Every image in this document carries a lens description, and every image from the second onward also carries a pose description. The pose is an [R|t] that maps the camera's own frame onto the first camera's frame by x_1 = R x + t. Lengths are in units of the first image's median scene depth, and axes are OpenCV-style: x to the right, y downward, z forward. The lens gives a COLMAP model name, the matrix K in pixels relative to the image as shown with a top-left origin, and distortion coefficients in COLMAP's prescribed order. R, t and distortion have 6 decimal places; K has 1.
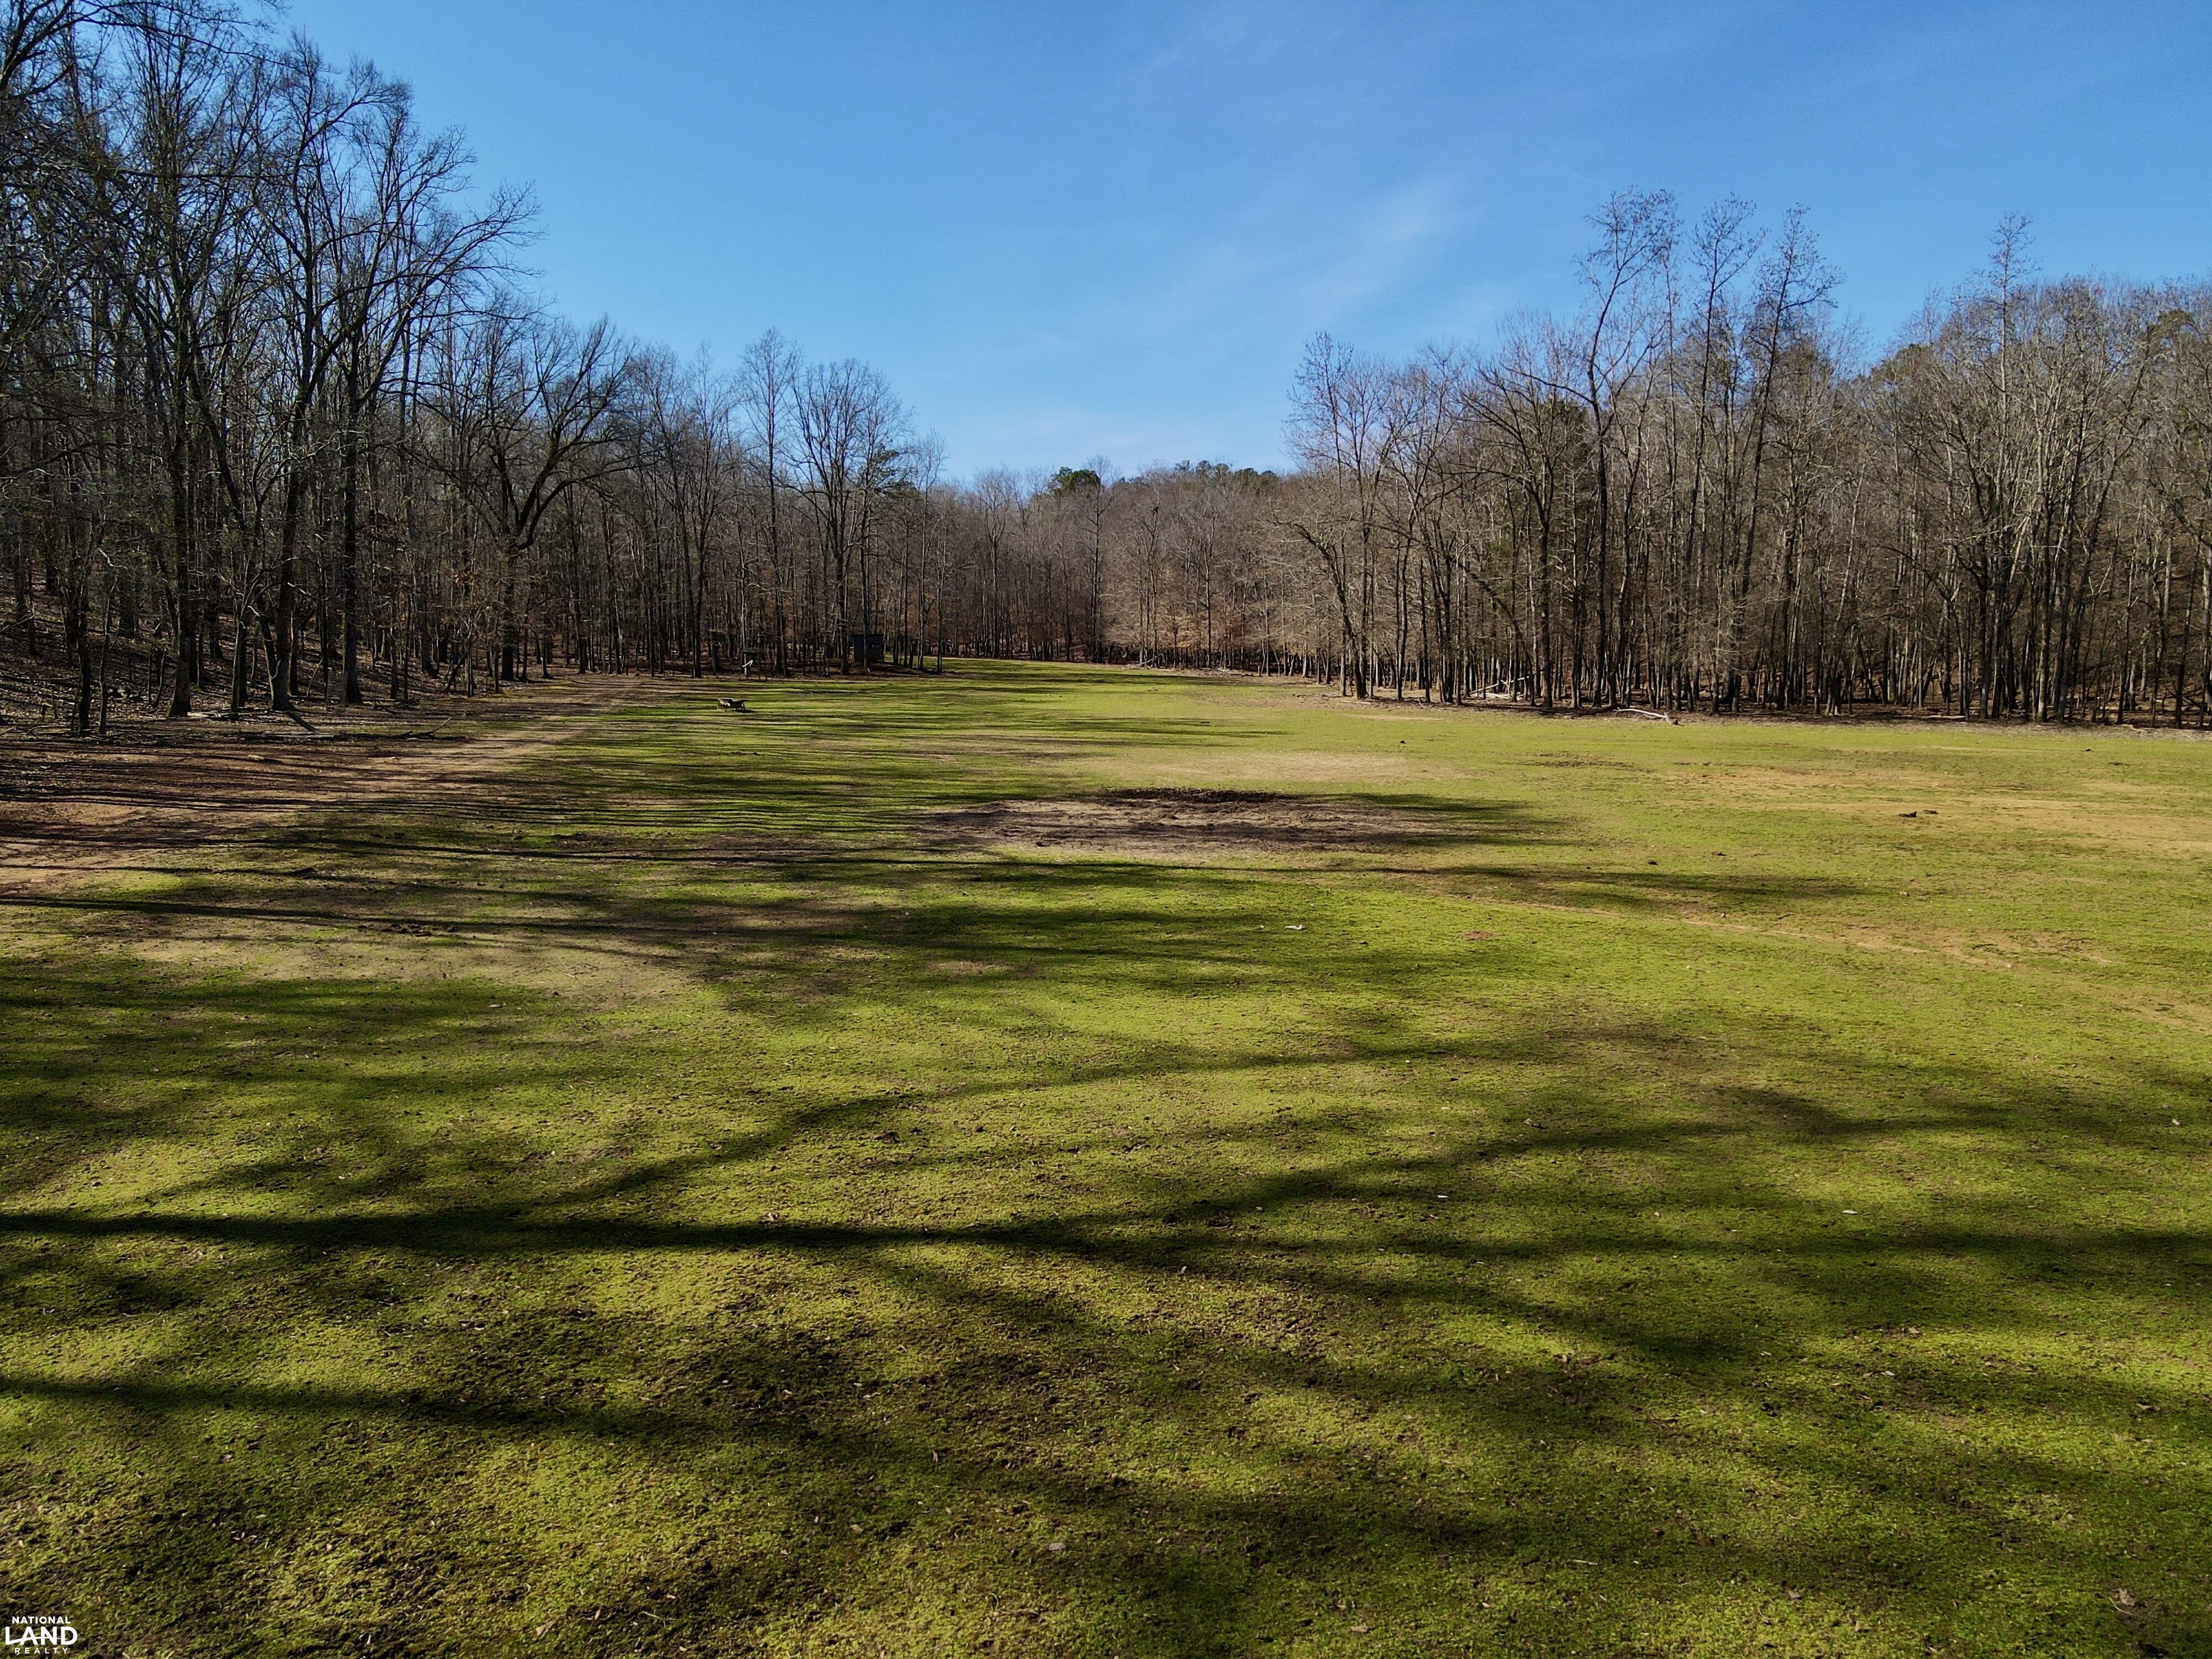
lens RADIAL K [[1559.5, 0, 1106.0], [0, 1559.5, 829.5], [0, 0, 1]] dist [0.010515, 0.011239]
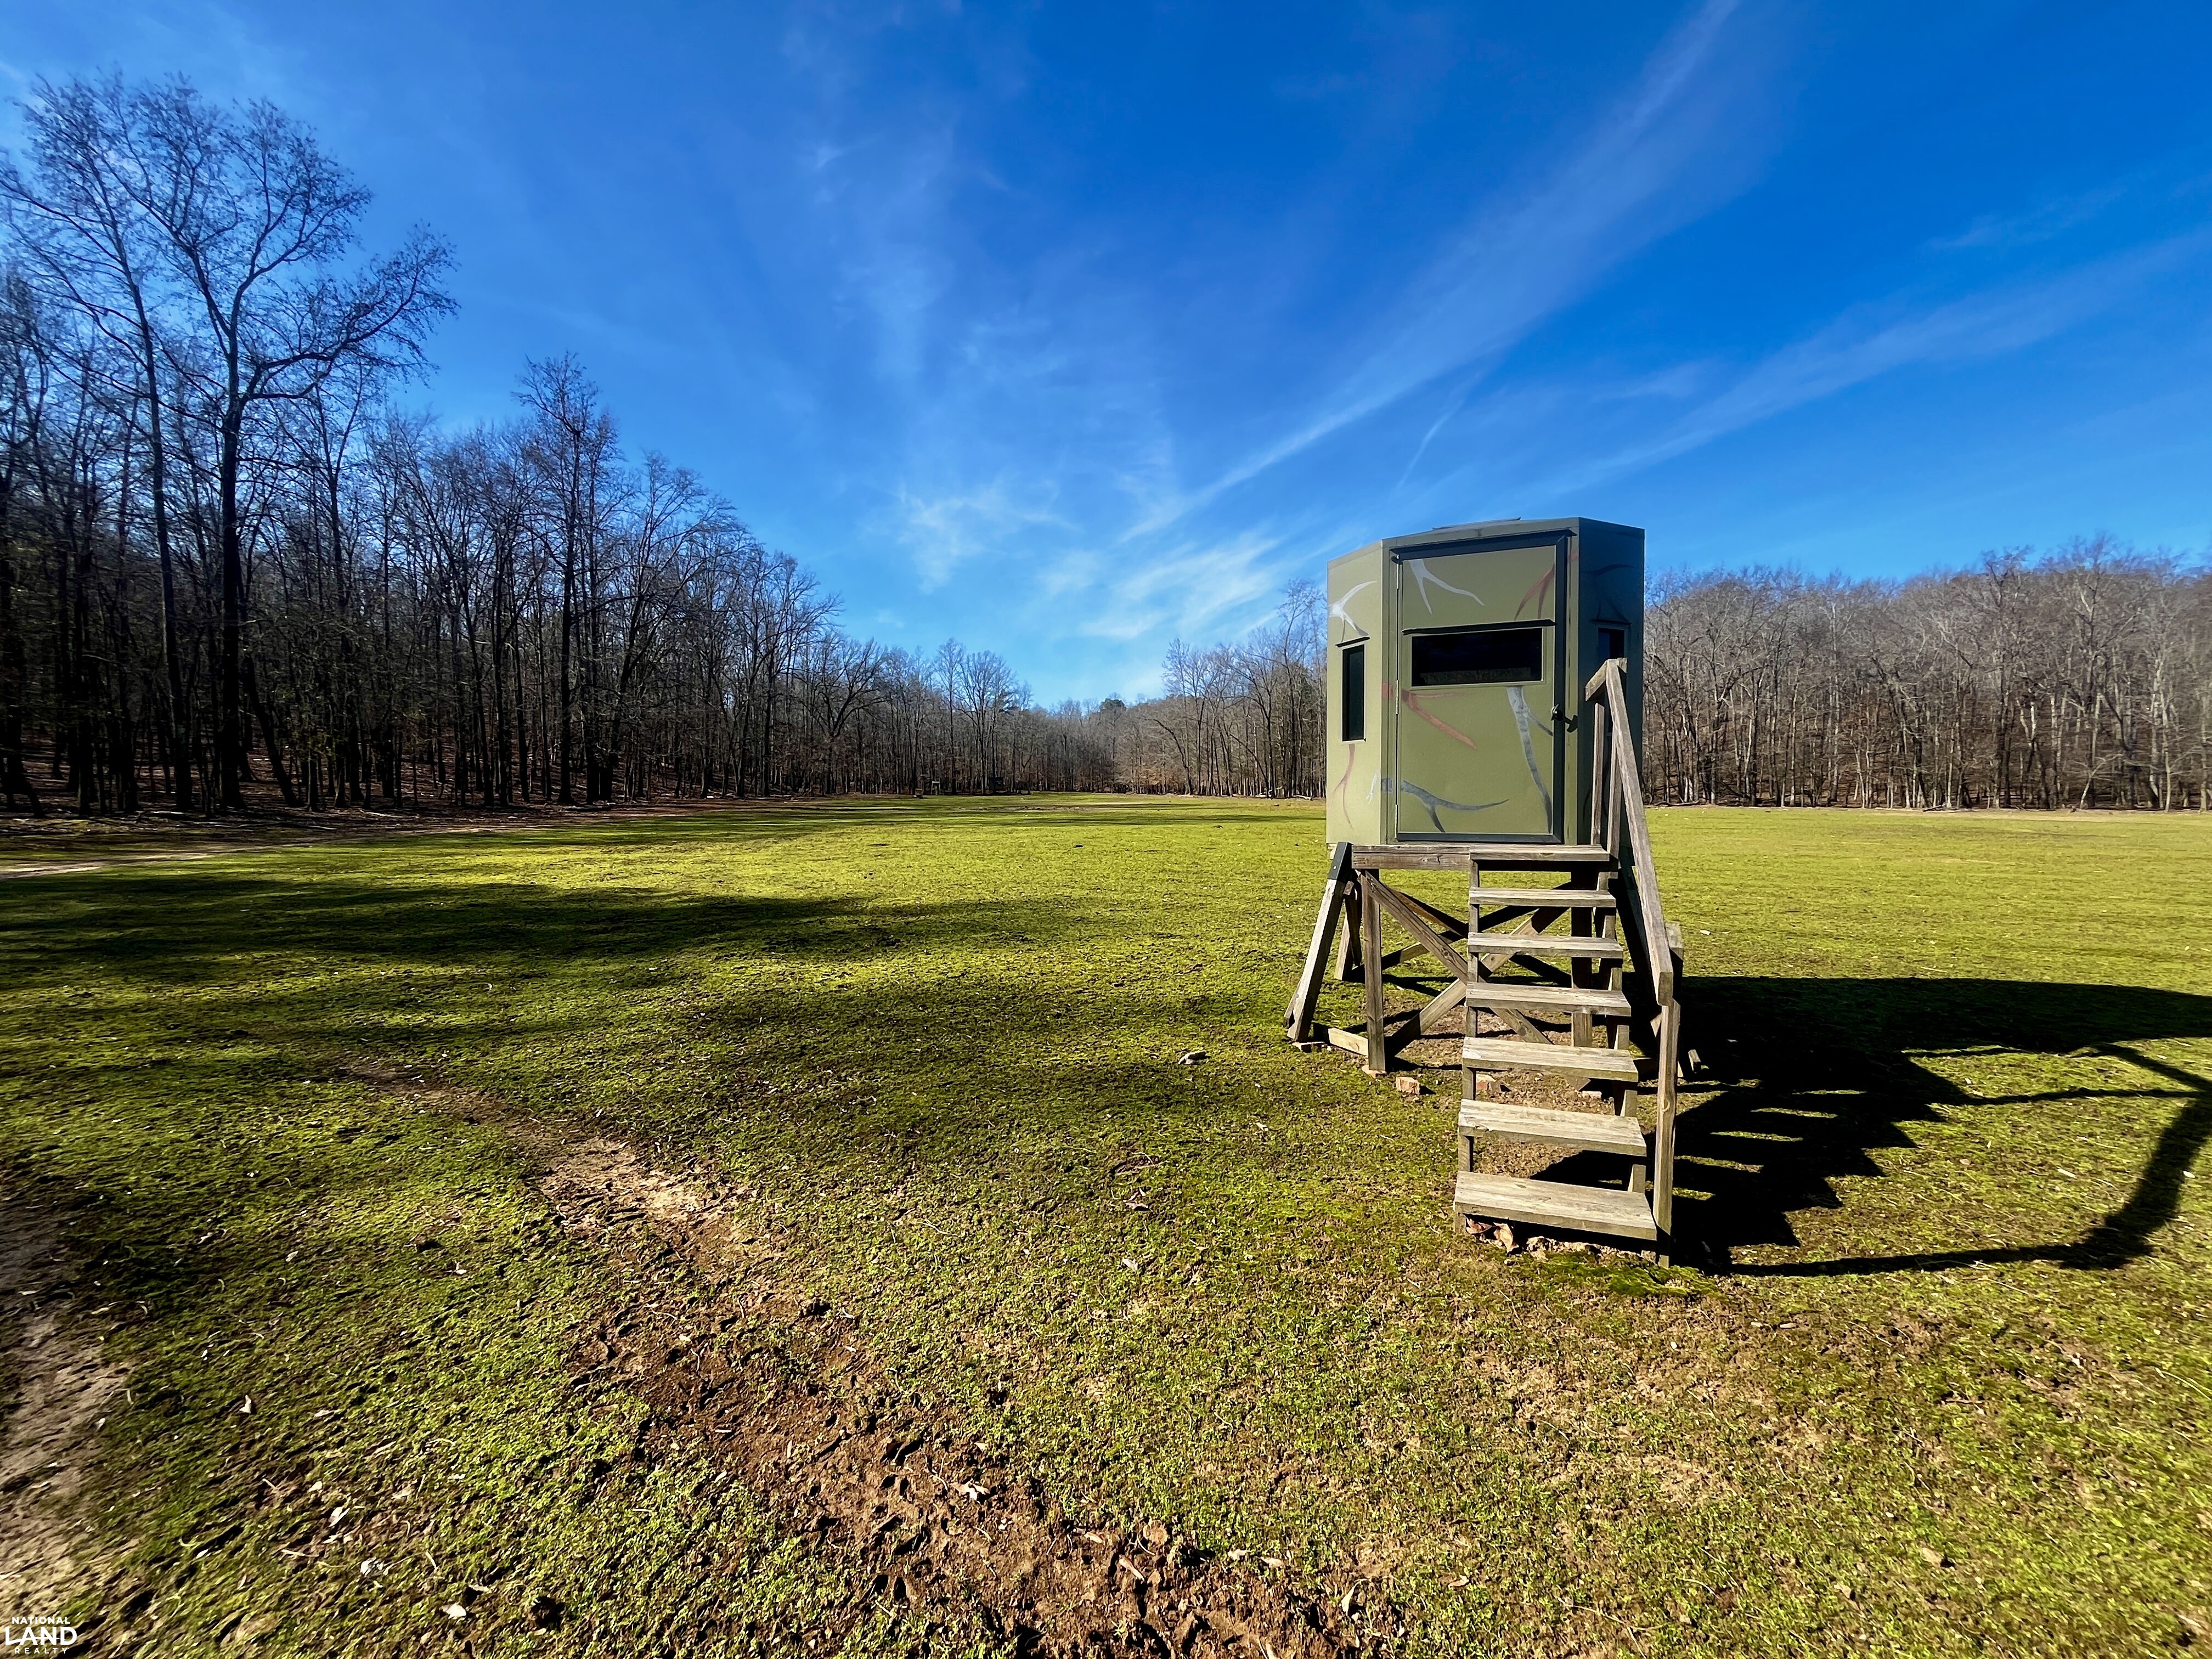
lens RADIAL K [[874.1, 0, 1106.0], [0, 874.1, 829.5], [0, 0, 1]] dist [-0.002714, 0.000038]
pose [[0.998069, -0.010162, -0.061276, 0.073084], [0.005252, 0.996799, -0.079772, 0.043901], [0.061890, 0.079296, 0.994928, -0.177122]]
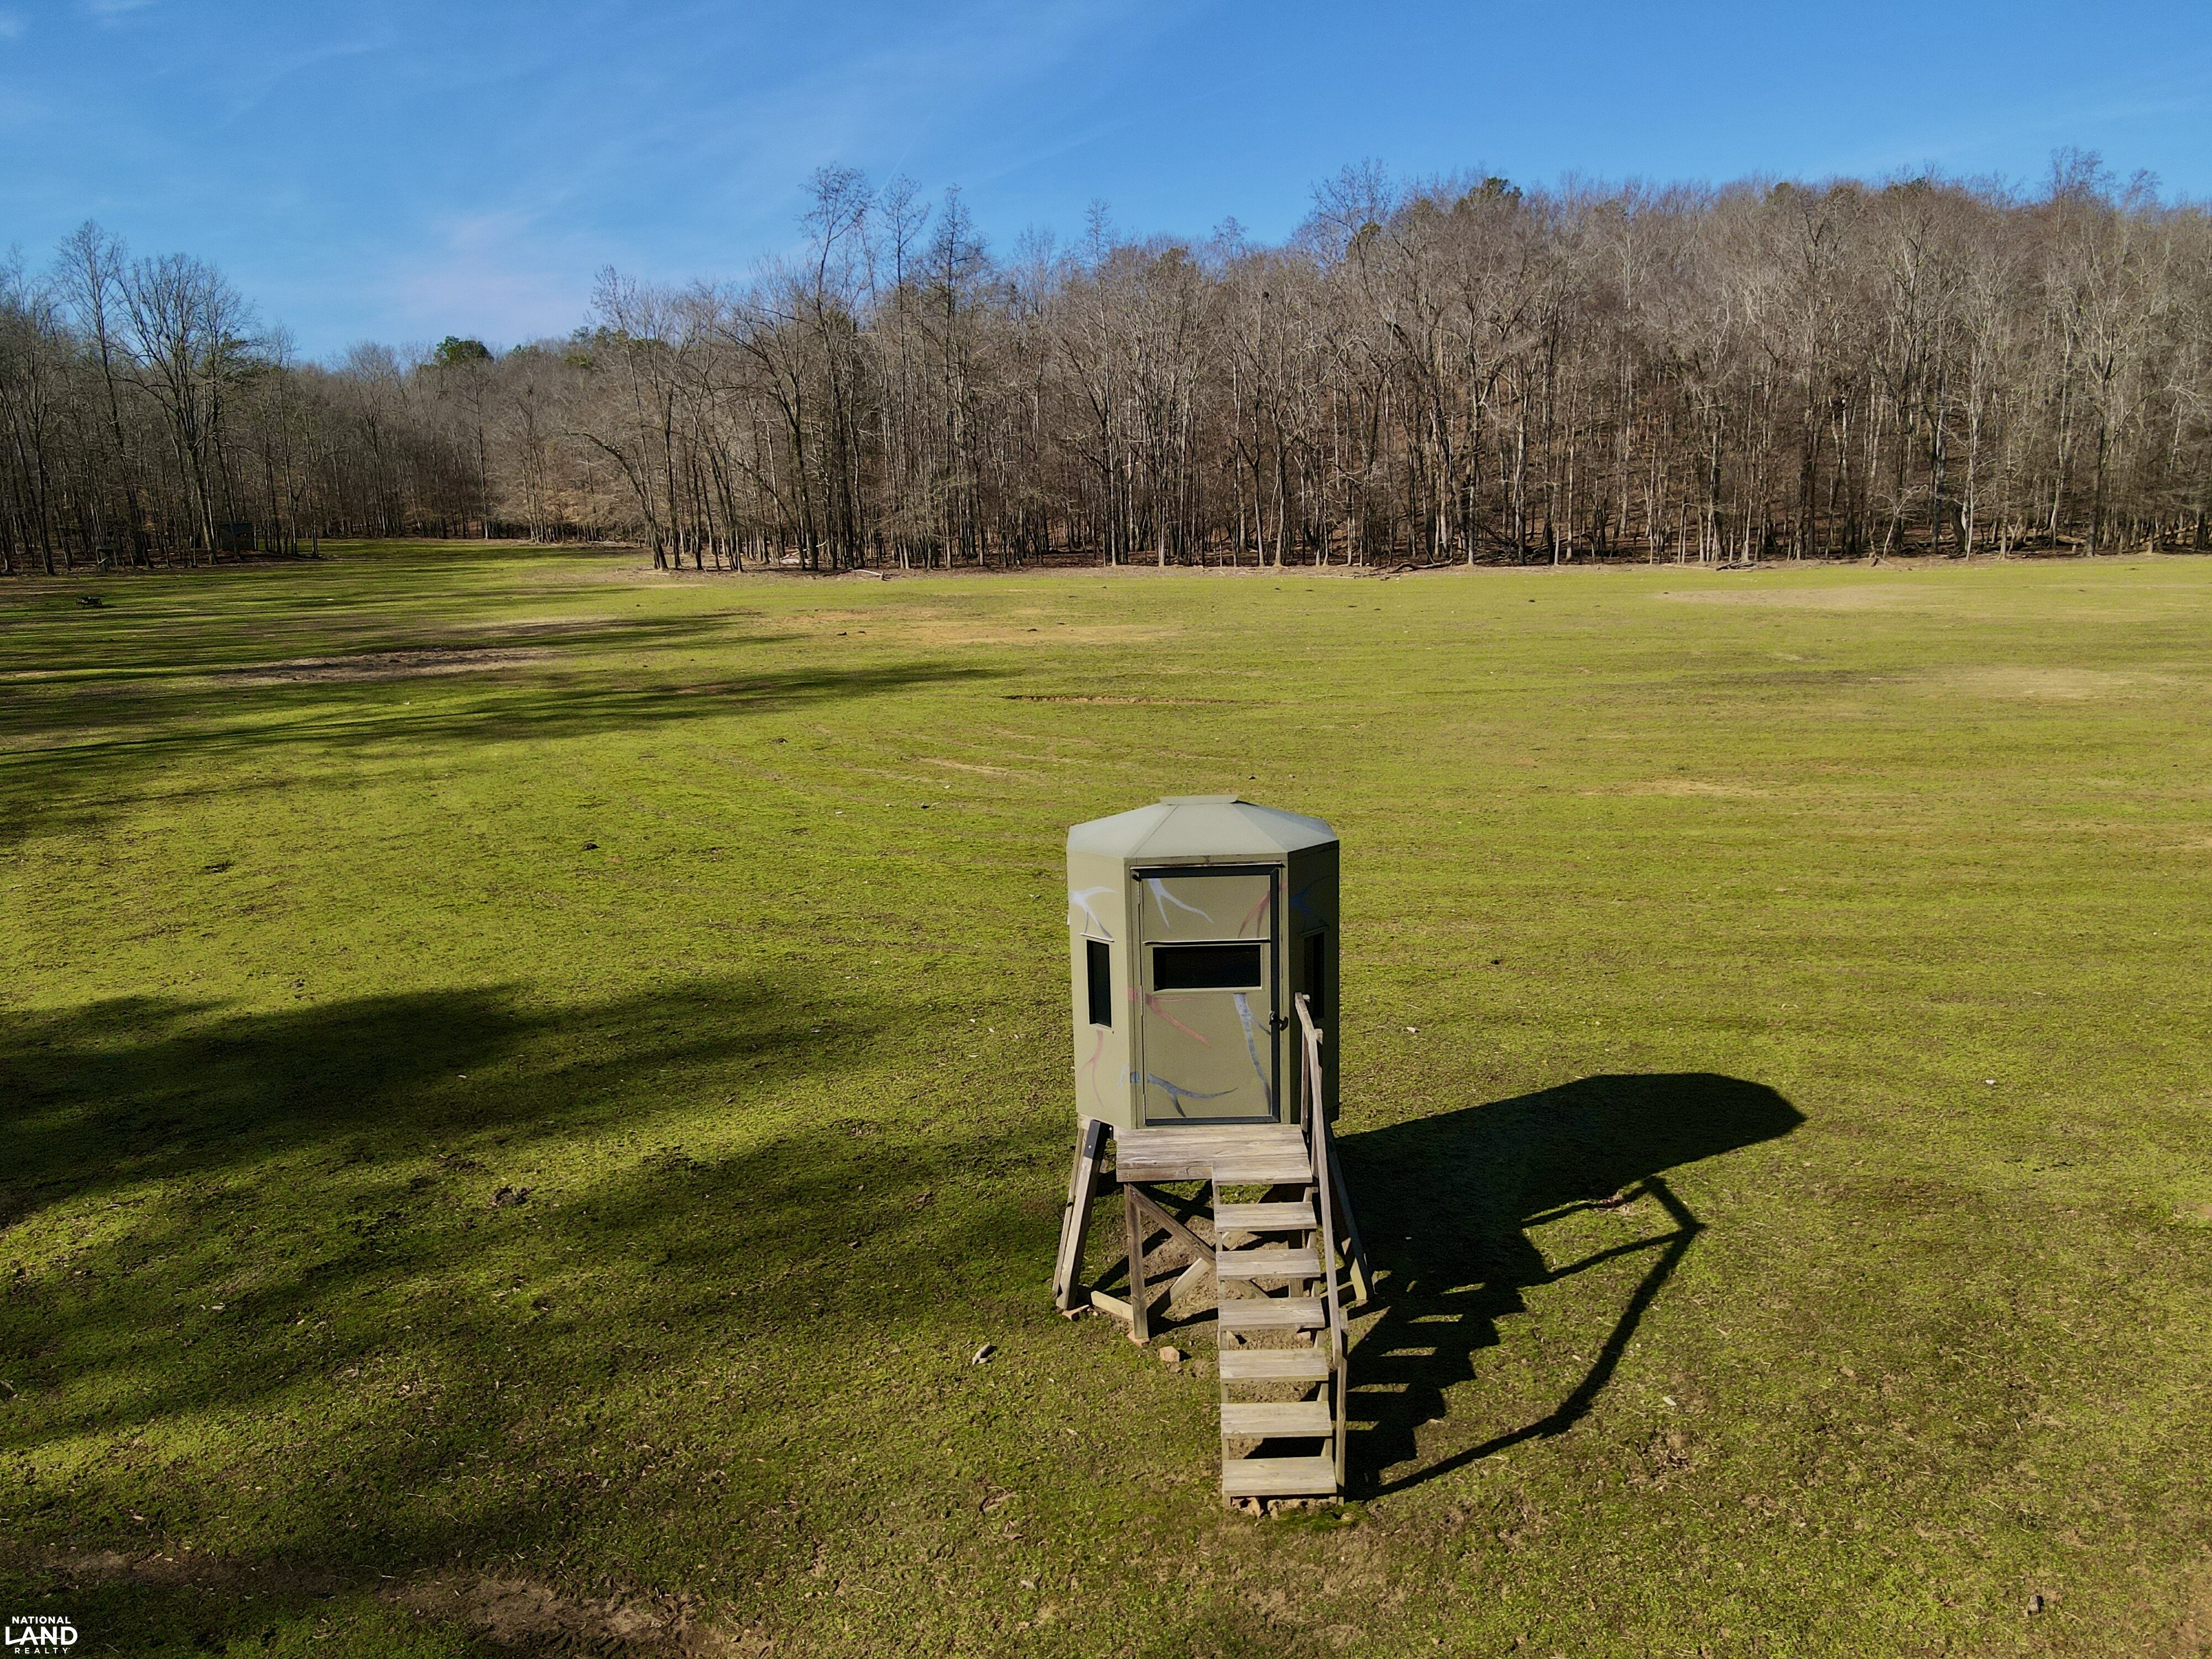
lens RADIAL K [[1593.4, 0, 1106.0], [0, 1593.4, 829.5], [0, 0, 1]] dist [0.039168, -0.032004]
pose [[0.948312, -0.096022, 0.302464, 0.056522], [0.069437, 0.992813, 0.097477, 0.013929], [-0.309650, -0.071436, 0.948163, -0.217460]]
